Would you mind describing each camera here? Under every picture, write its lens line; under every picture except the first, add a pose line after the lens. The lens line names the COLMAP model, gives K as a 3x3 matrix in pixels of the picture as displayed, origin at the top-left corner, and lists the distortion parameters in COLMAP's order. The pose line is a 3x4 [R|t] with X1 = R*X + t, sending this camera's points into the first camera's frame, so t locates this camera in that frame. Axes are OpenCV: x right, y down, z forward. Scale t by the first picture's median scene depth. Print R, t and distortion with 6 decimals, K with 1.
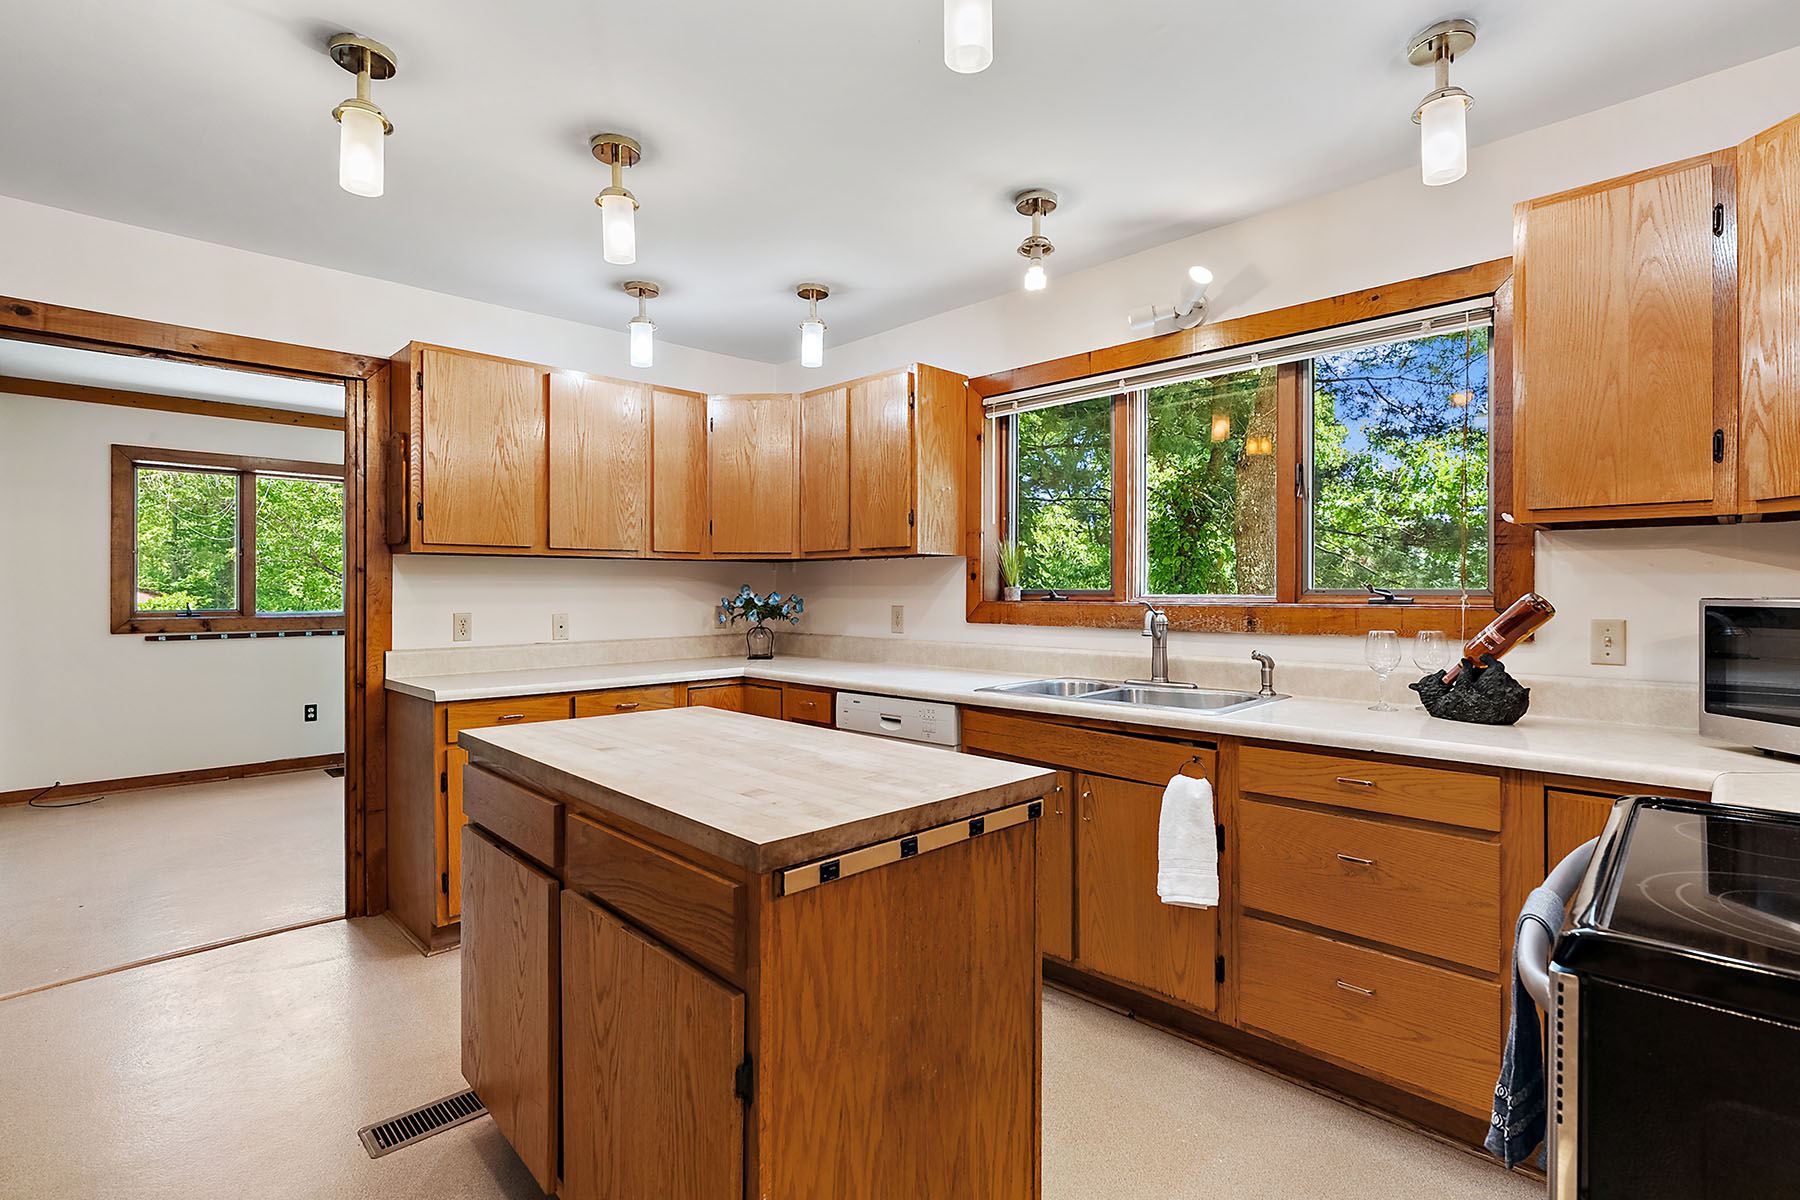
lens RADIAL K [[829.7, 0, 884.1], [0, 829.7, 593.4], [0, 0, 1]] dist [-0.011153, 0.004120]
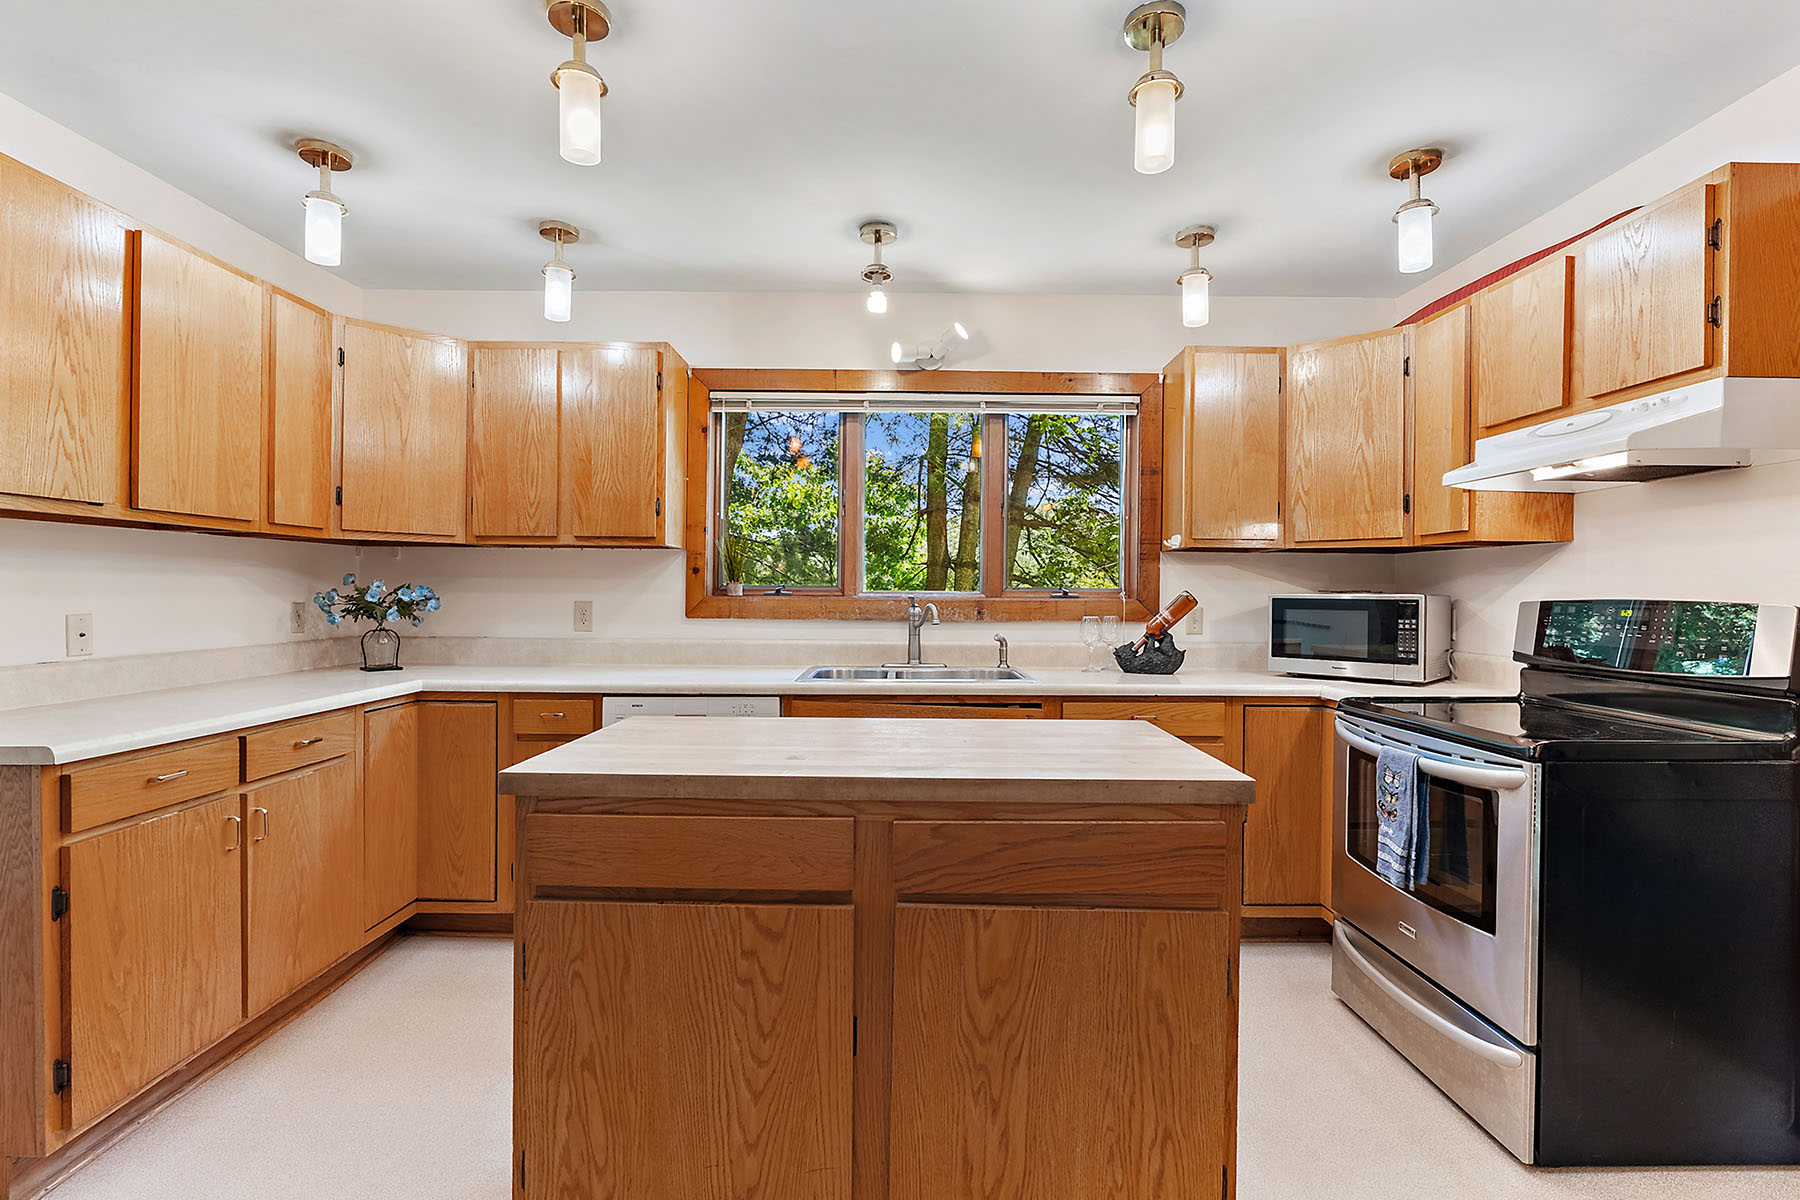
lens RADIAL K [[829.7, 0, 882.3], [0, 829.7, 600.0], [0, 0, 1]] dist [-0.011153, 0.004120]
pose [[0.713231, 0.000581, 0.700929, -0.461187], [-0.006338, 0.999964, 0.005621, 0.007688], [-0.700901, -0.008452, 0.713209, 0.161055]]
